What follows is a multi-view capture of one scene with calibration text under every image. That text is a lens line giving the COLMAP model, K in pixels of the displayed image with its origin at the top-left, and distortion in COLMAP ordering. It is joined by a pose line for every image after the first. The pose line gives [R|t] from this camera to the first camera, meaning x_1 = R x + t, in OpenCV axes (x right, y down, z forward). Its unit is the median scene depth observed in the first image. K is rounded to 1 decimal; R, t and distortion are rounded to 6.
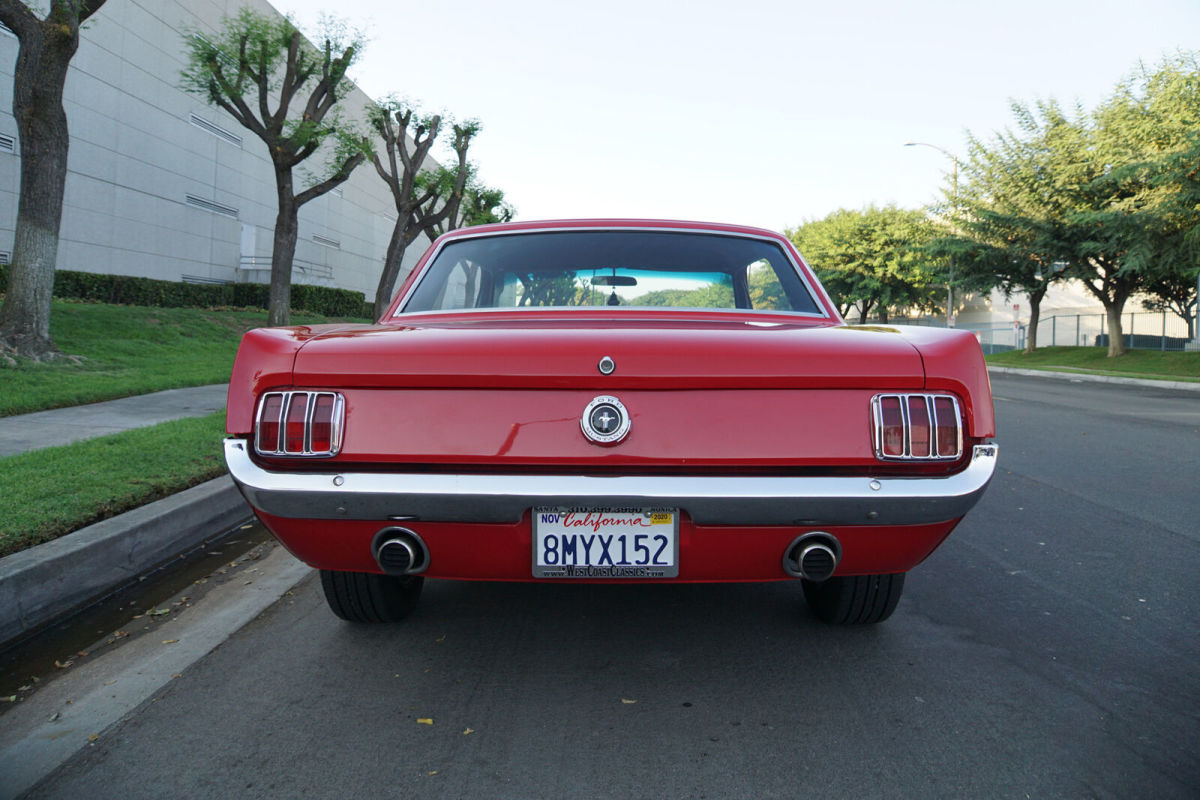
lens RADIAL K [[819.3, 0, 600.5], [0, 819.3, 325.6], [0, 0, 1]] dist [-0.141854, 0.098812]
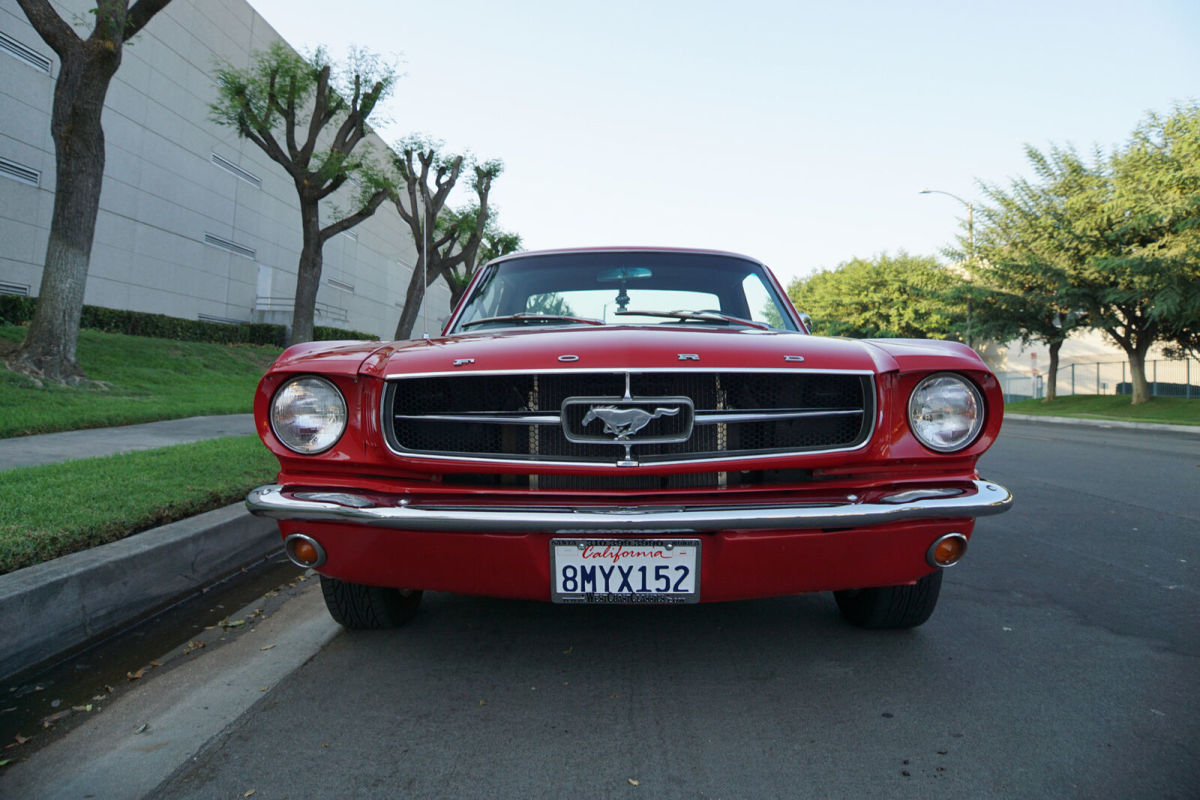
lens RADIAL K [[820.7, 0, 601.3], [0, 820.7, 326.8], [0, 0, 1]] dist [-0.143936, 0.103313]
pose [[0.999966, 0.005476, -0.006171, -0.031464], [-0.005851, 0.998033, -0.062418, 0.018578], [0.005817, 0.062452, 0.998031, 0.020867]]
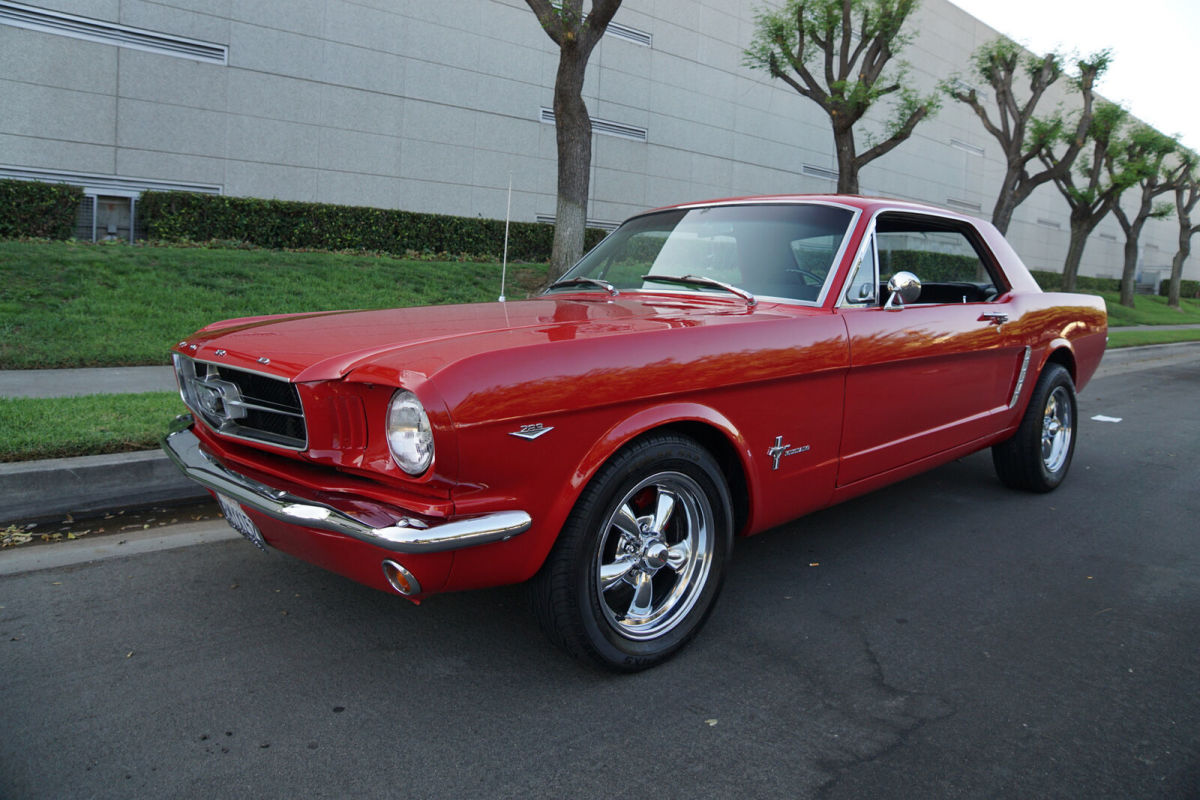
lens RADIAL K [[818.1, 0, 601.7], [0, 818.1, 325.9], [0, 0, 1]] dist [-0.143925, 0.100305]
pose [[0.684580, 0.051779, -0.727096, 0.148862], [-0.021081, 0.998463, 0.051257, 0.000097], [0.728632, -0.019762, 0.684620, 0.100754]]
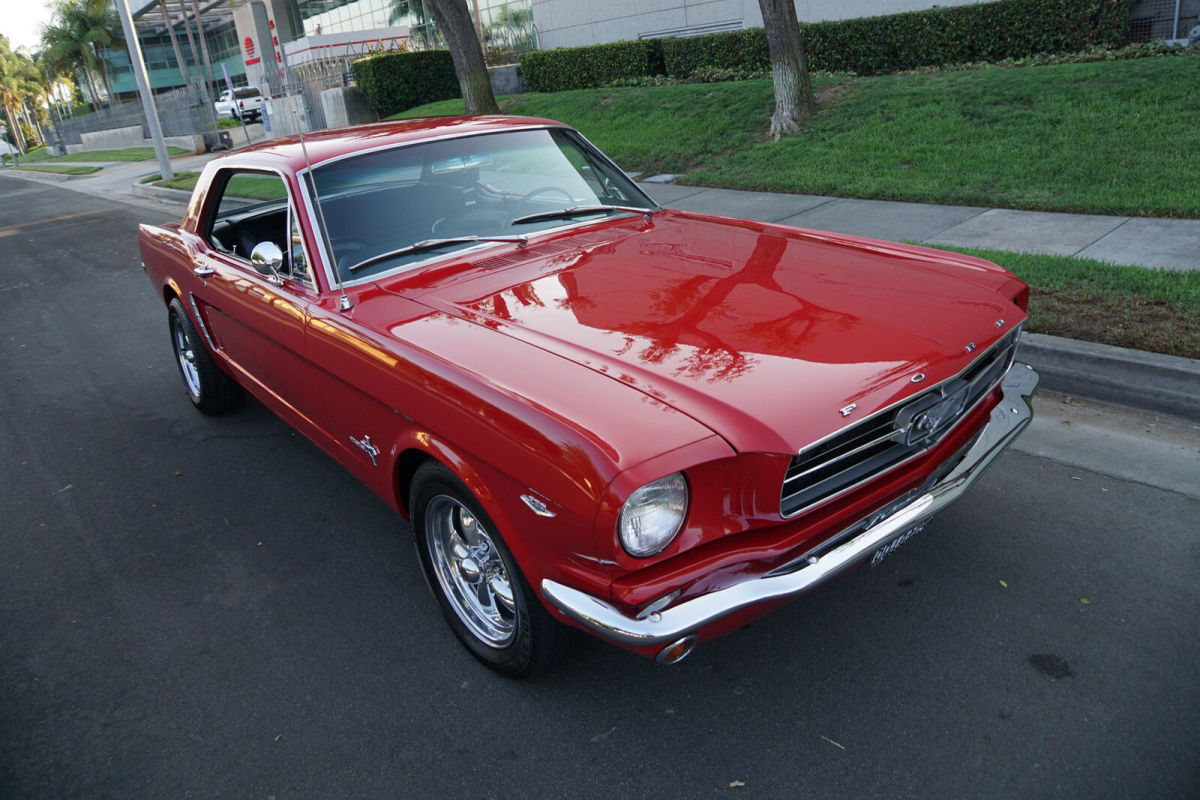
lens RADIAL K [[825.8, 0, 602.7], [0, 825.8, 326.9], [0, 0, 1]] dist [-0.145756, 0.106386]
pose [[-0.754394, 0.255519, -0.604648, 0.139622], [0.098654, 0.954799, 0.280402, -0.036532], [0.648966, 0.151882, -0.745503, 0.573004]]
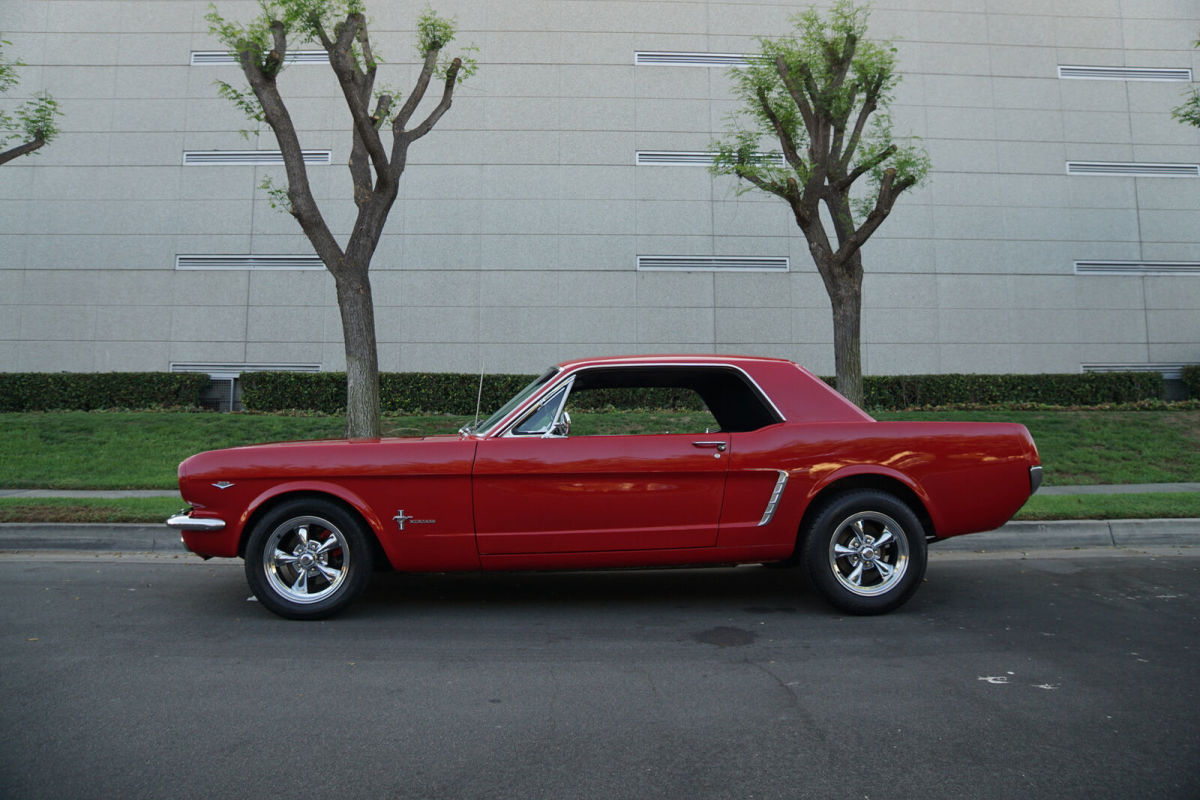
lens RADIAL K [[818.1, 0, 601.7], [0, 818.1, 325.9], [0, 0, 1]] dist [-0.143925, 0.100305]
pose [[0.052662, -0.144280, -0.988135, 0.373622], [0.008345, 0.989537, -0.144040, 0.012499], [0.998578, -0.000660, 0.053315, 0.812213]]
